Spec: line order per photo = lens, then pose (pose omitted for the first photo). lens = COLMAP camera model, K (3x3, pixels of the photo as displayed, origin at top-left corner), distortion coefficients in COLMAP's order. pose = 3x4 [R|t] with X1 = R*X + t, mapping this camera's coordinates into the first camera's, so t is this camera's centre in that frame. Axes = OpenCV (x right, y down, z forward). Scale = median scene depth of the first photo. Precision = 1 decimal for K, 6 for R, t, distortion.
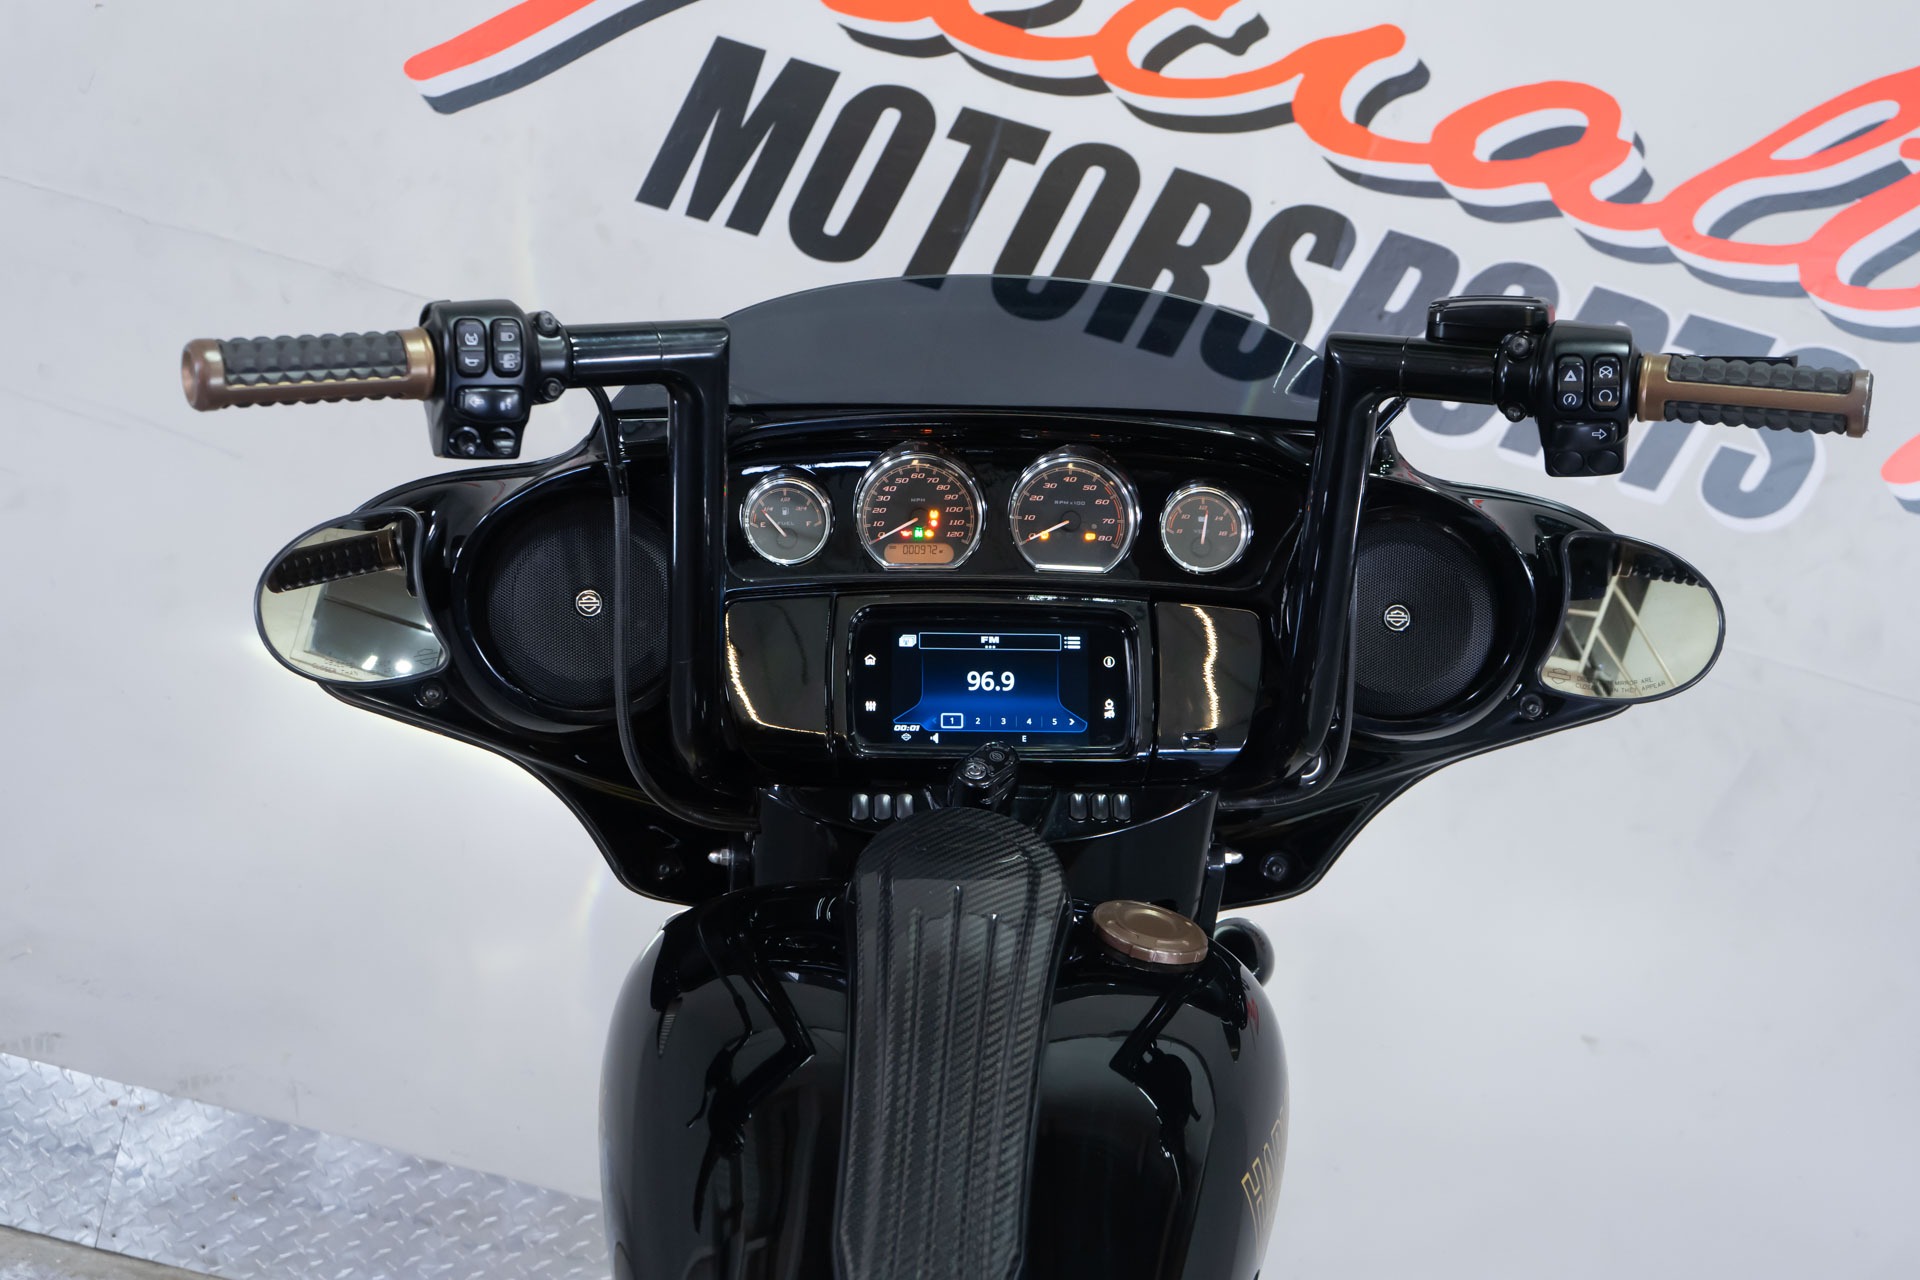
lens RADIAL K [[2499.2, 0, 962.0], [0, 2499.2, 643.7], [0, 0, 1]] dist [-0.040794, 0.000000]
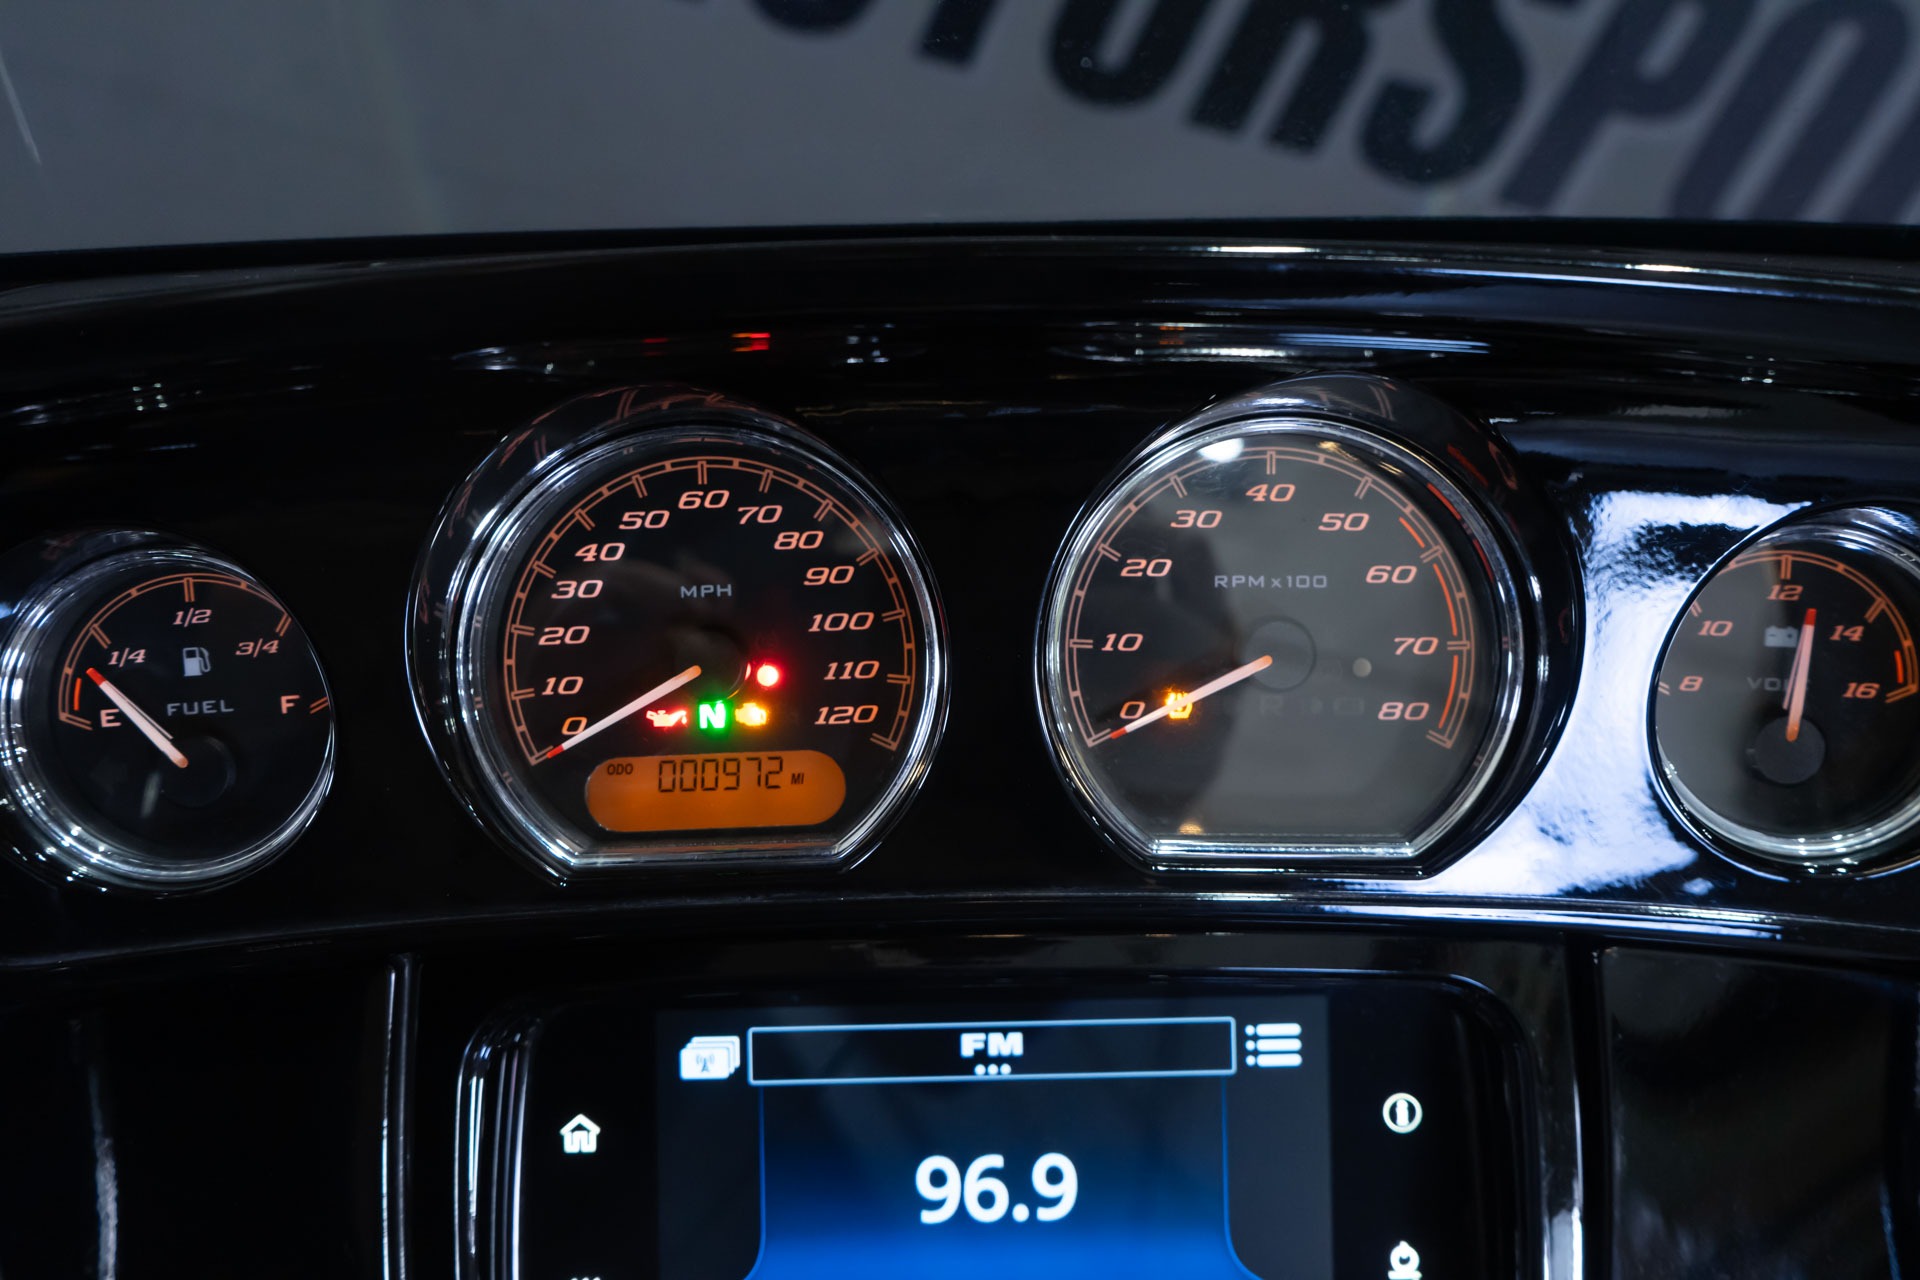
lens RADIAL K [[1552.2, 0, 970.8], [0, 1552.2, 653.6], [0, 0, 1]] dist [0.001946, -0.002565]
pose [[0.996900, -0.016162, -0.076998, 0.023592], [0.029136, 0.984929, 0.170490, -0.078251], [0.073083, -0.172205, 0.982346, 0.831166]]
